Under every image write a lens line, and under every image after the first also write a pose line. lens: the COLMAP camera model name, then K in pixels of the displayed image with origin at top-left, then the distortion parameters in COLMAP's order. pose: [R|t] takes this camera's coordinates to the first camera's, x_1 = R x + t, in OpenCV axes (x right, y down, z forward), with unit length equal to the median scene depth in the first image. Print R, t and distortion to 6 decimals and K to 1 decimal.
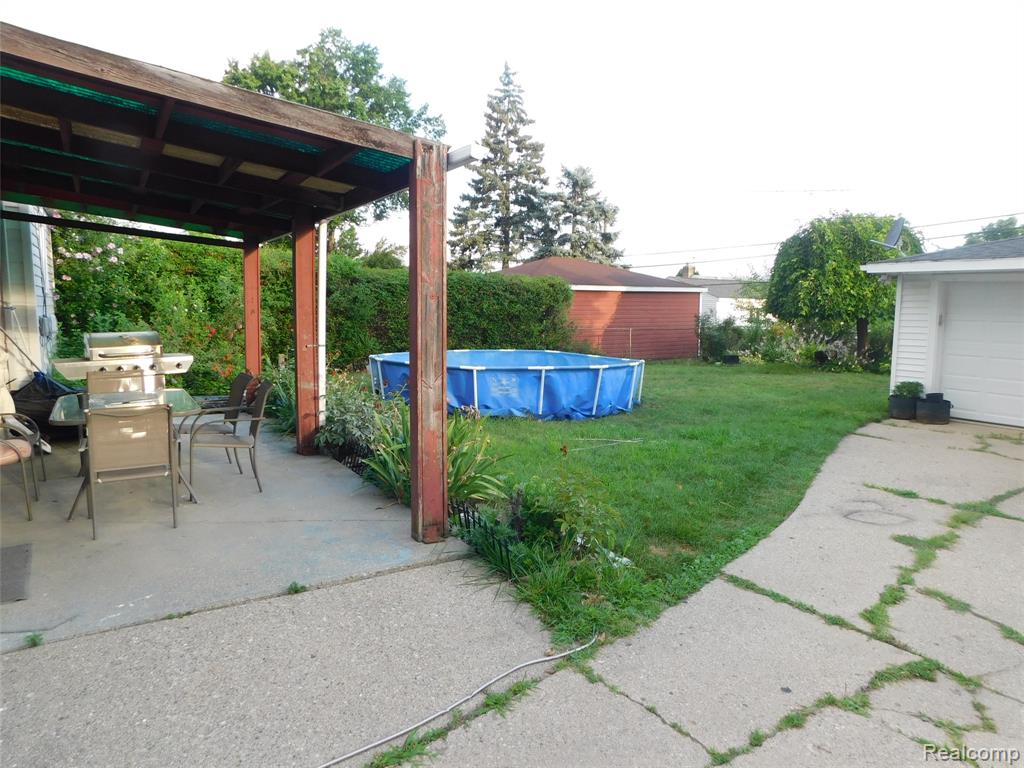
lens RADIAL K [[669.0, 0, 518.4], [0, 669.0, 378.6], [0, 0, 1]] dist [-0.076759, 0.054516]
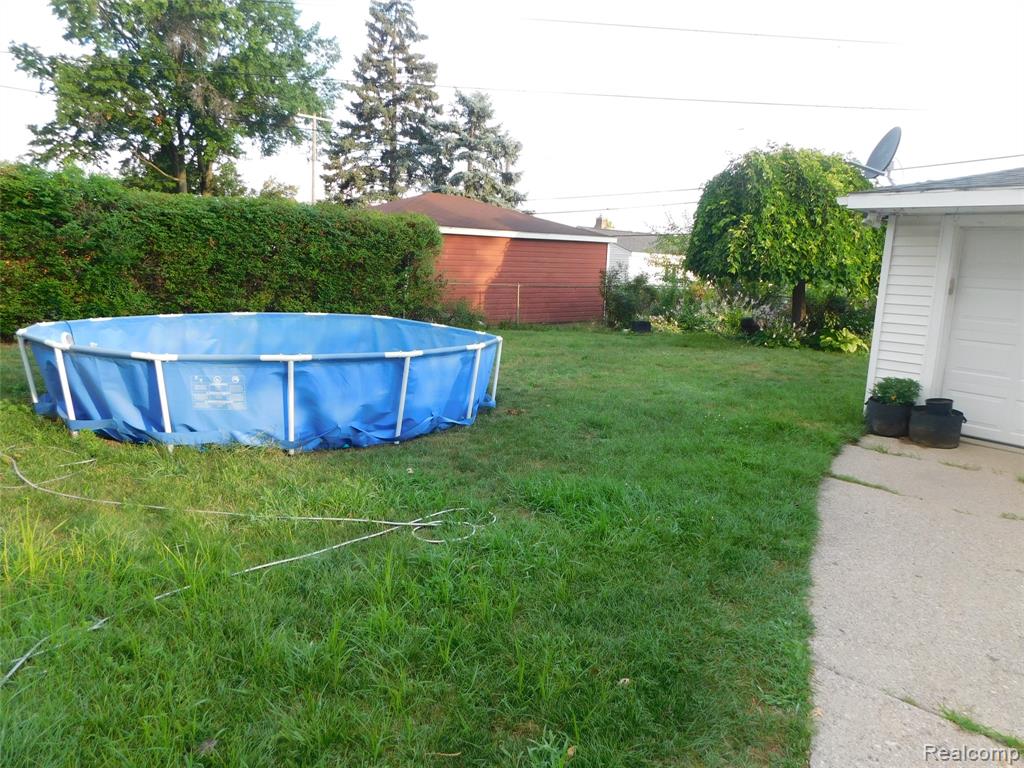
lens RADIAL K [[669.0, 0, 518.4], [0, 669.0, 378.6], [0, 0, 1]] dist [-0.076759, 0.054516]
pose [[0.992365, 0.008722, 0.123029, 0.065079], [-0.017241, 0.997512, 0.068353, -0.016435], [-0.122126, -0.069952, 0.990046, 0.188880]]
